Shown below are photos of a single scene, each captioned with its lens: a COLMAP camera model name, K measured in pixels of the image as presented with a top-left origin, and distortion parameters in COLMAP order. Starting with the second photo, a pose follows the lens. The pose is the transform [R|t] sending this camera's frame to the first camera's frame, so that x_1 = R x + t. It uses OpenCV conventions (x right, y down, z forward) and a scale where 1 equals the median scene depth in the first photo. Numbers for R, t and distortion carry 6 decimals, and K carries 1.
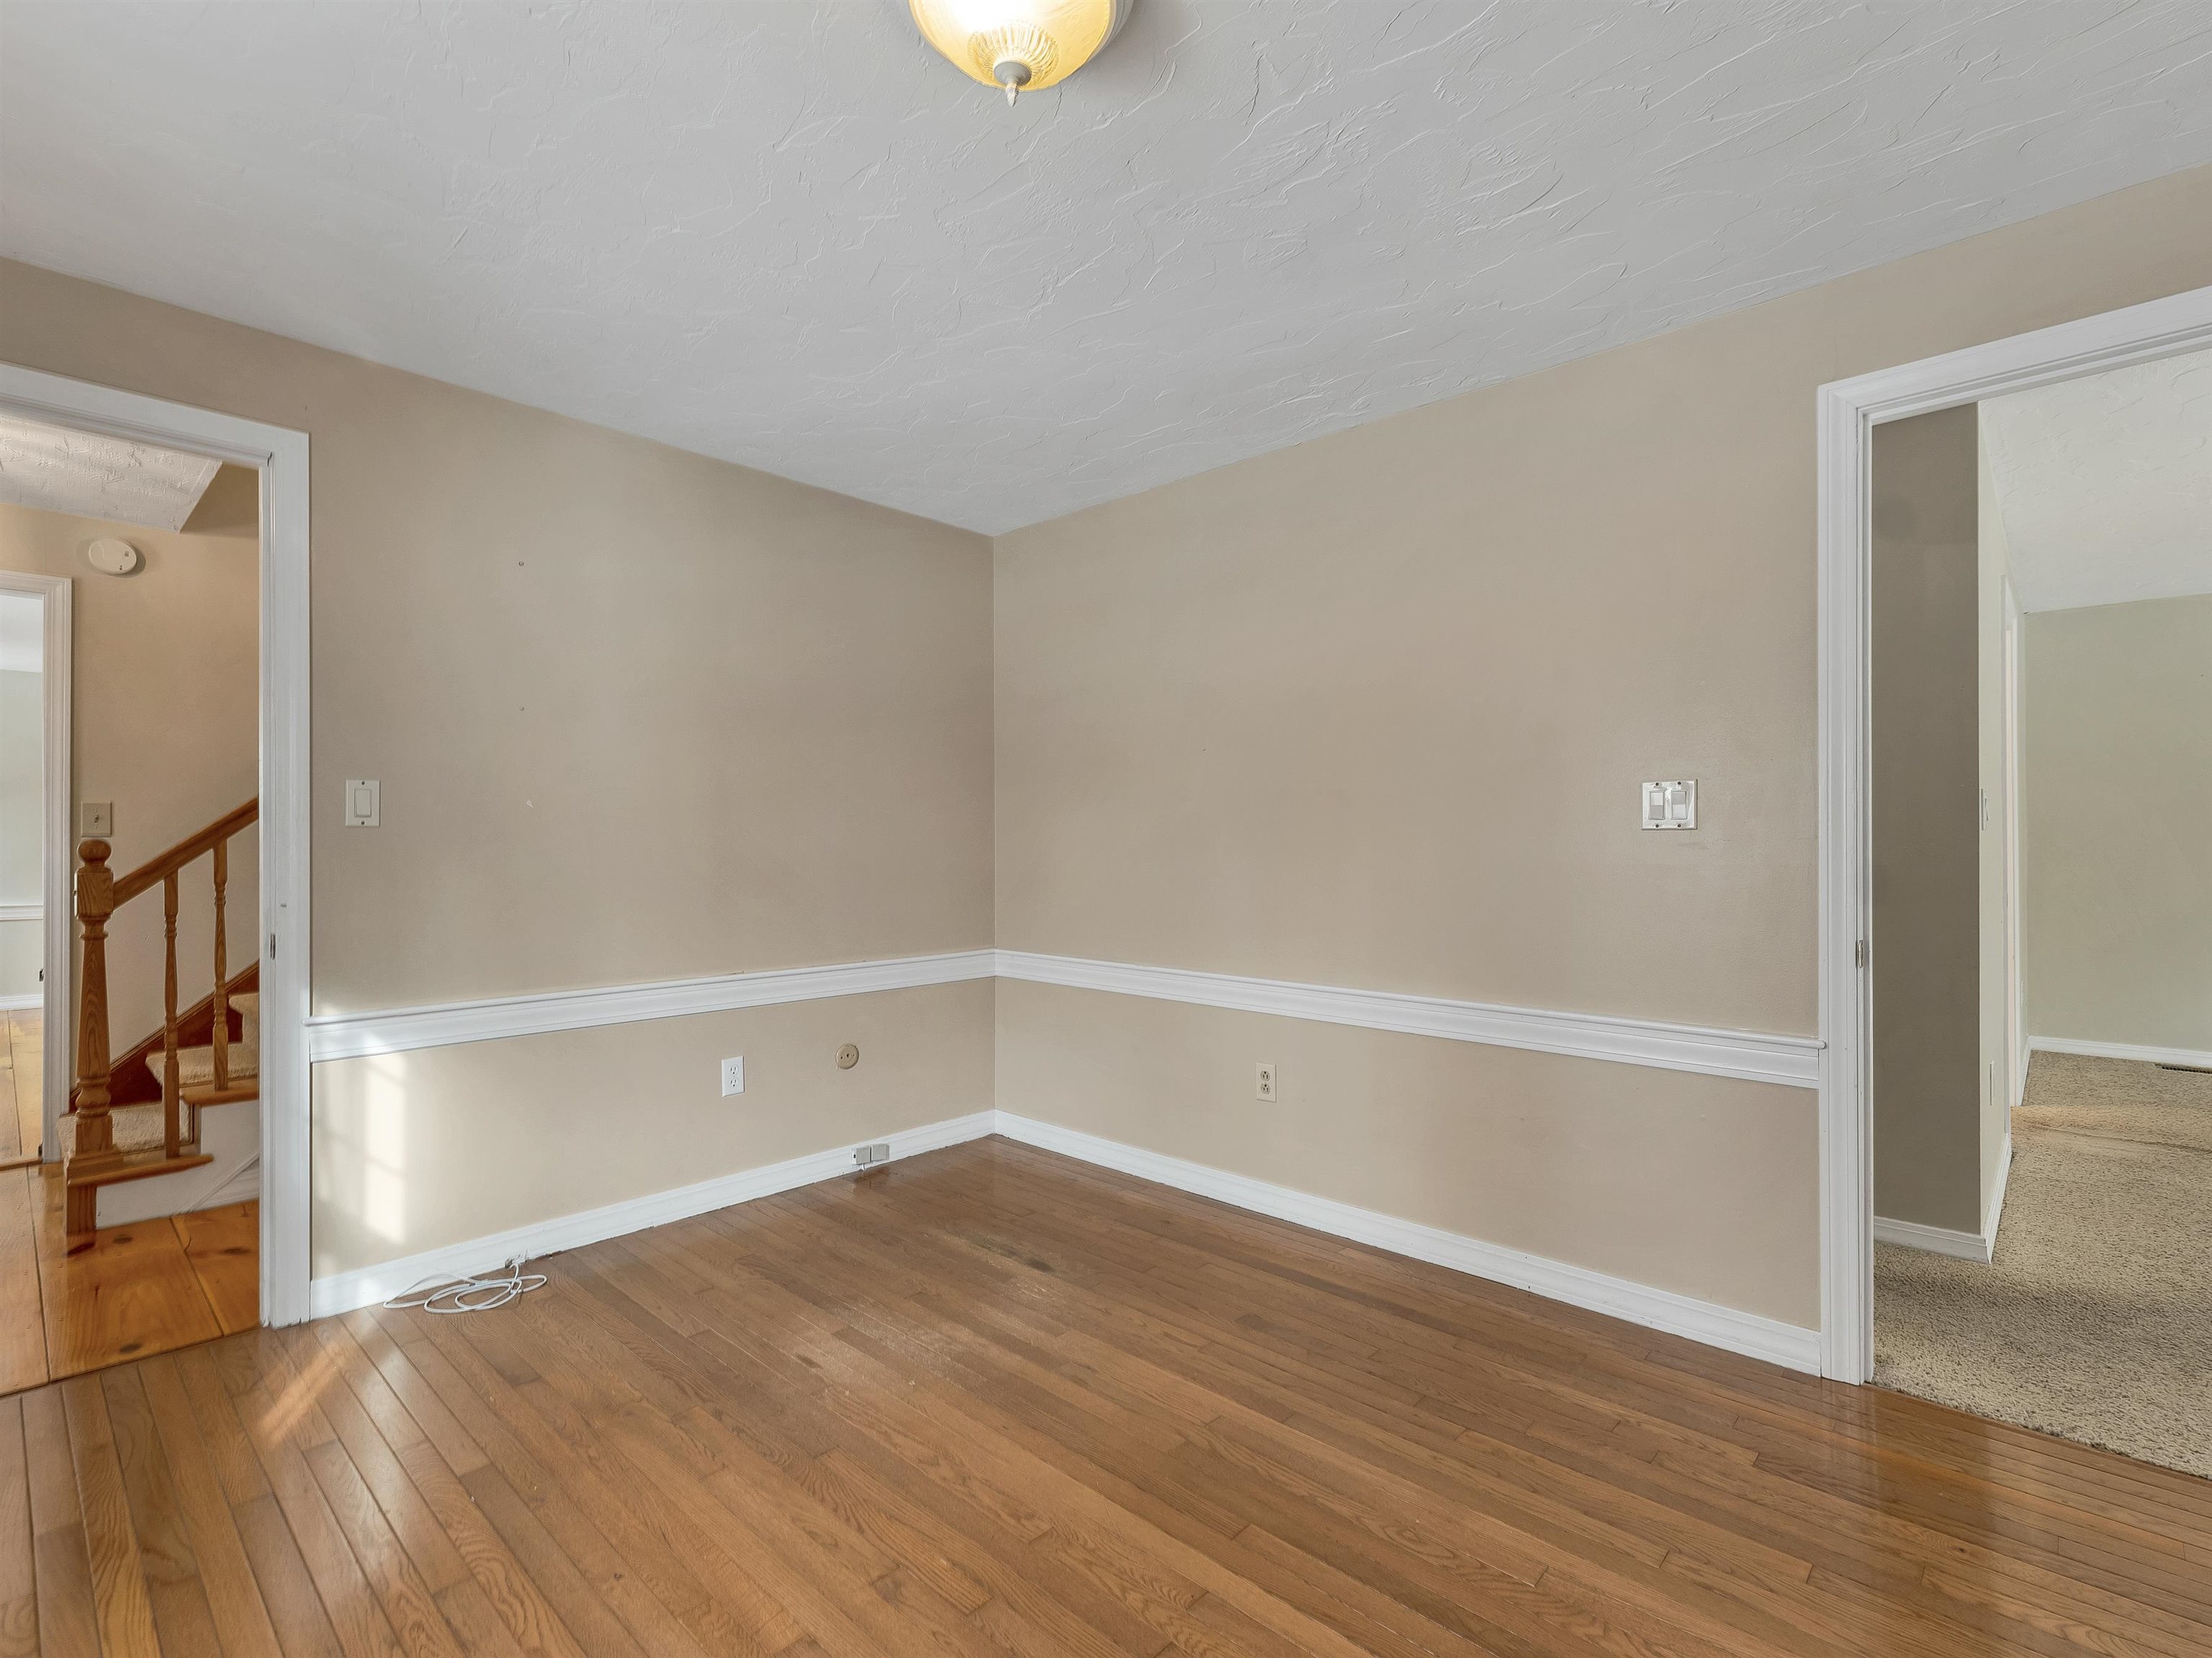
lens RADIAL K [[1041.6, 0, 1082.8], [0, 1041.6, 836.4], [0, 0, 1]] dist [0.001831, -0.000777]
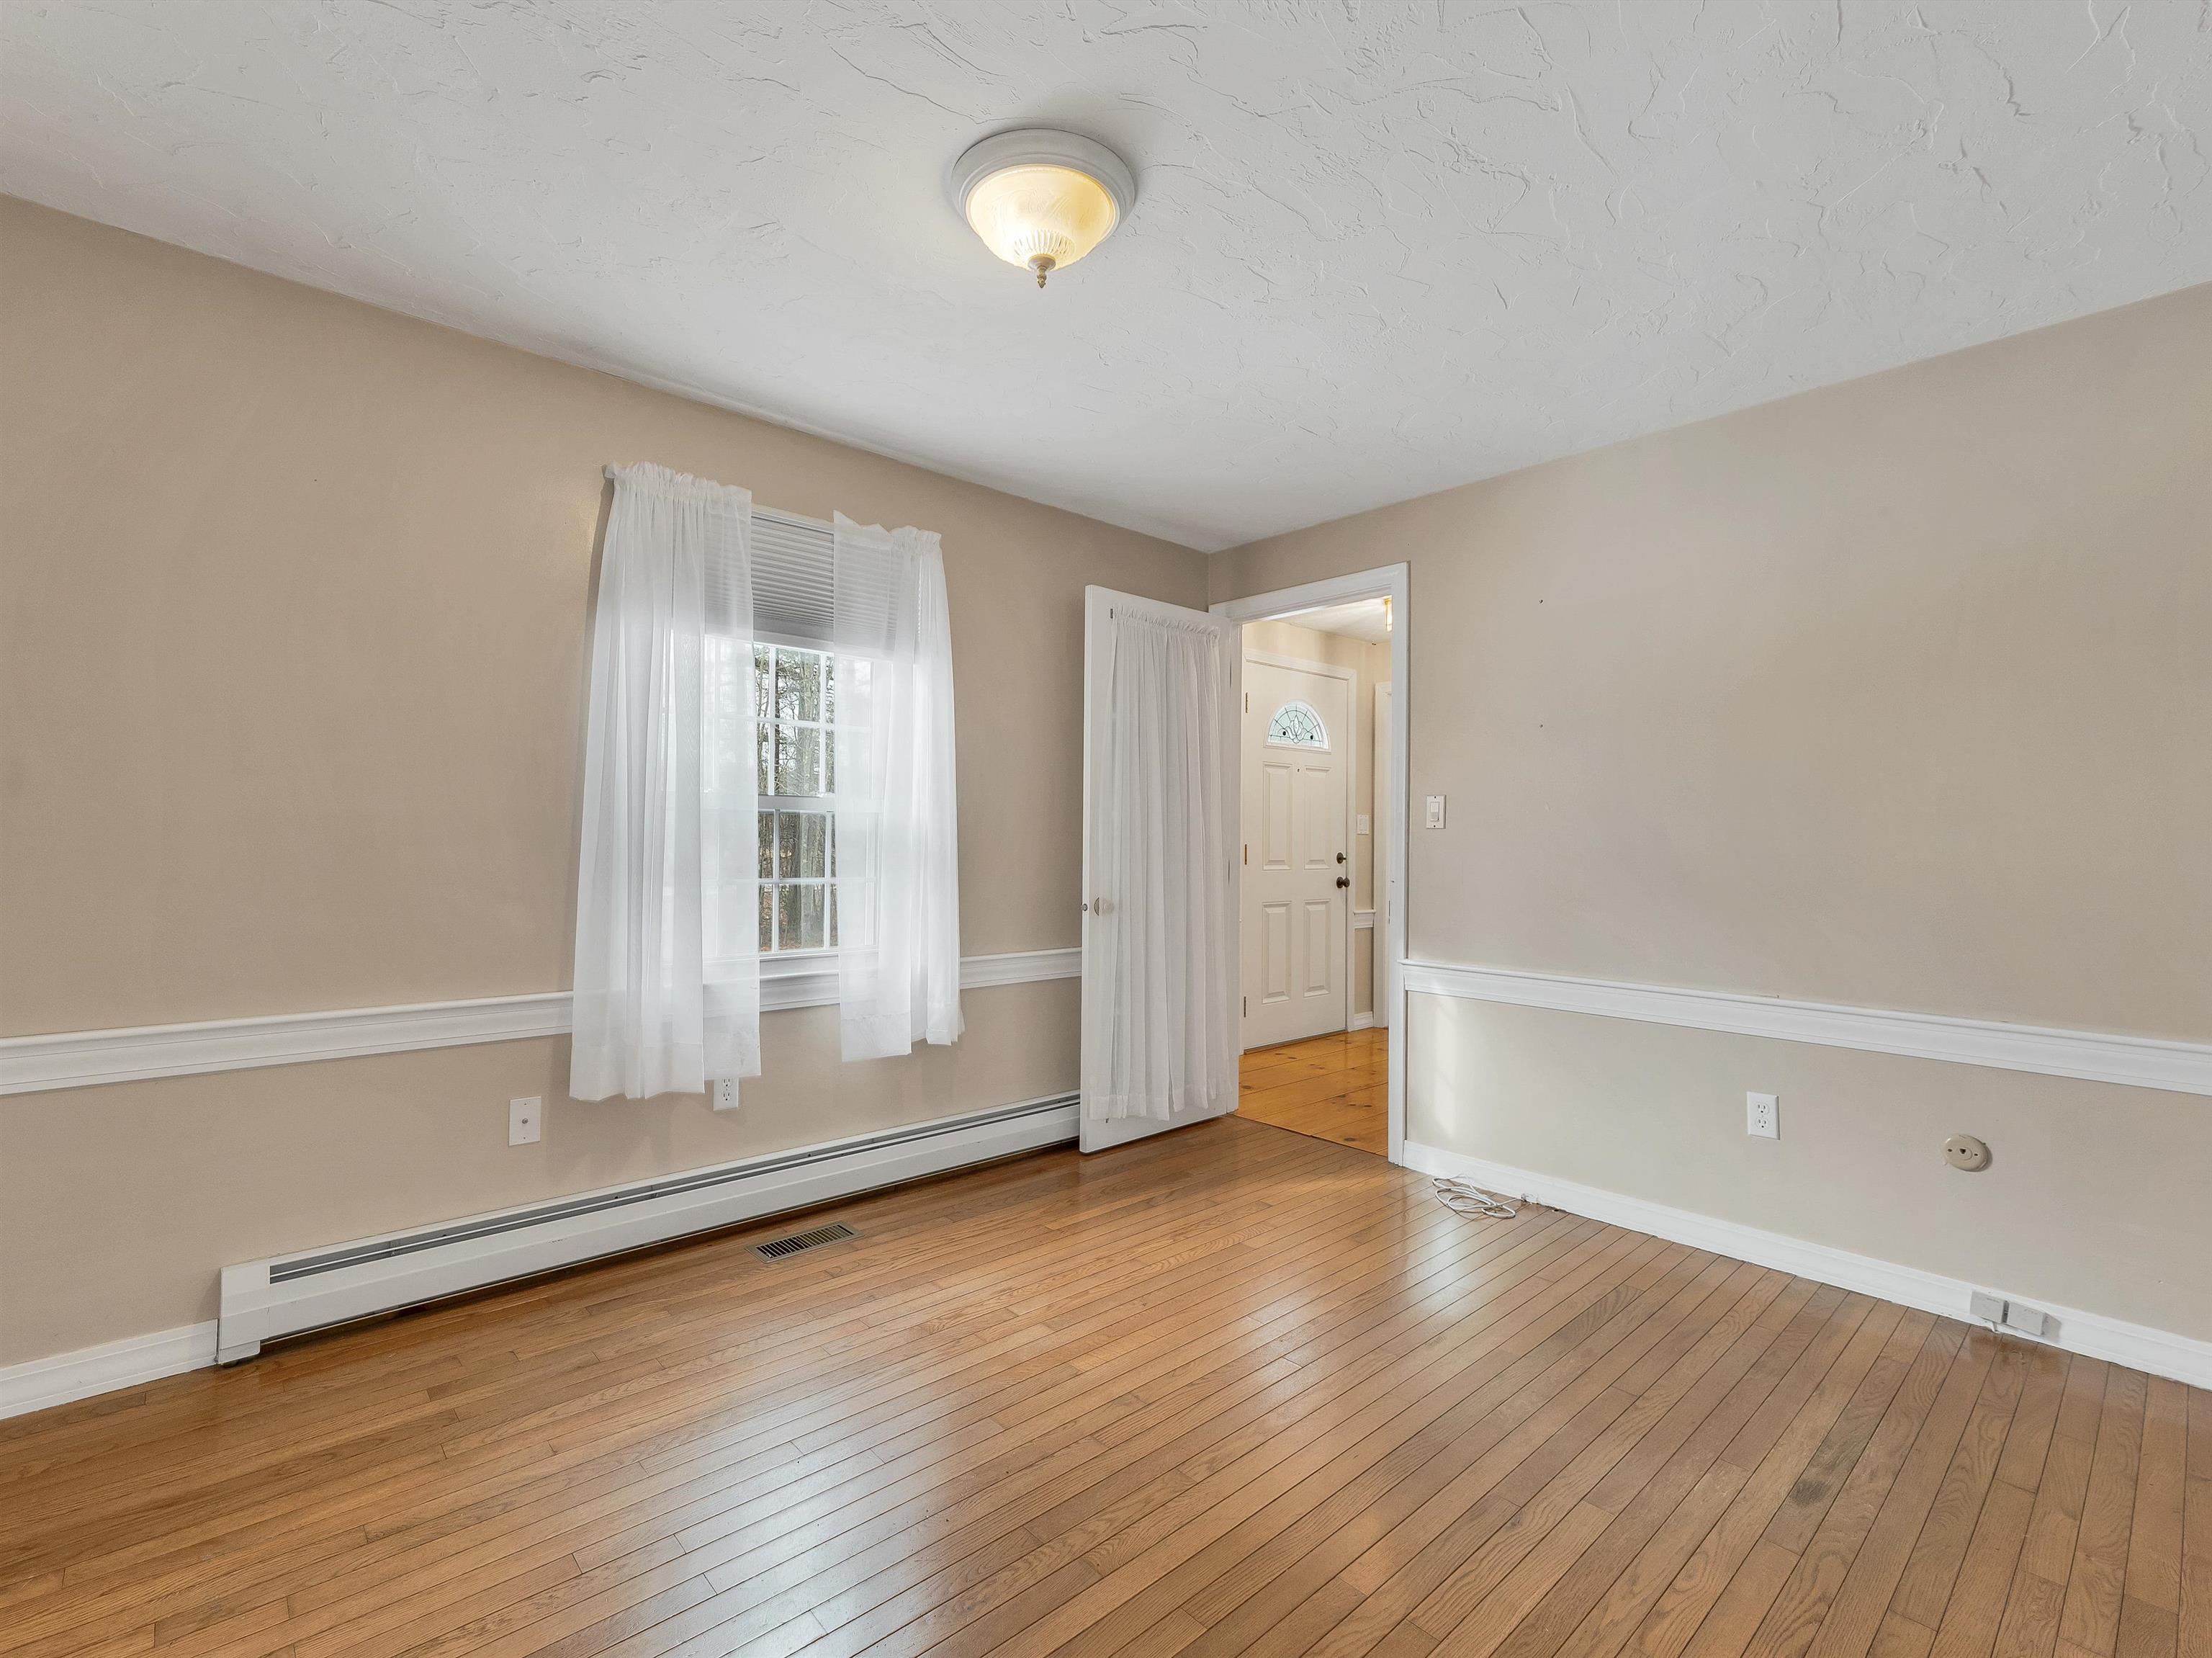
lens RADIAL K [[1001.8, 0, 1106.0], [0, 1001.8, 829.0], [0, 0, 1]] dist [-0.000658, -0.000039]
pose [[-0.077330, -0.013669, -0.996912, 0.624855], [-0.006319, 0.999893, -0.013219, 0.010462], [0.996986, 0.005277, -0.077408, 0.617109]]
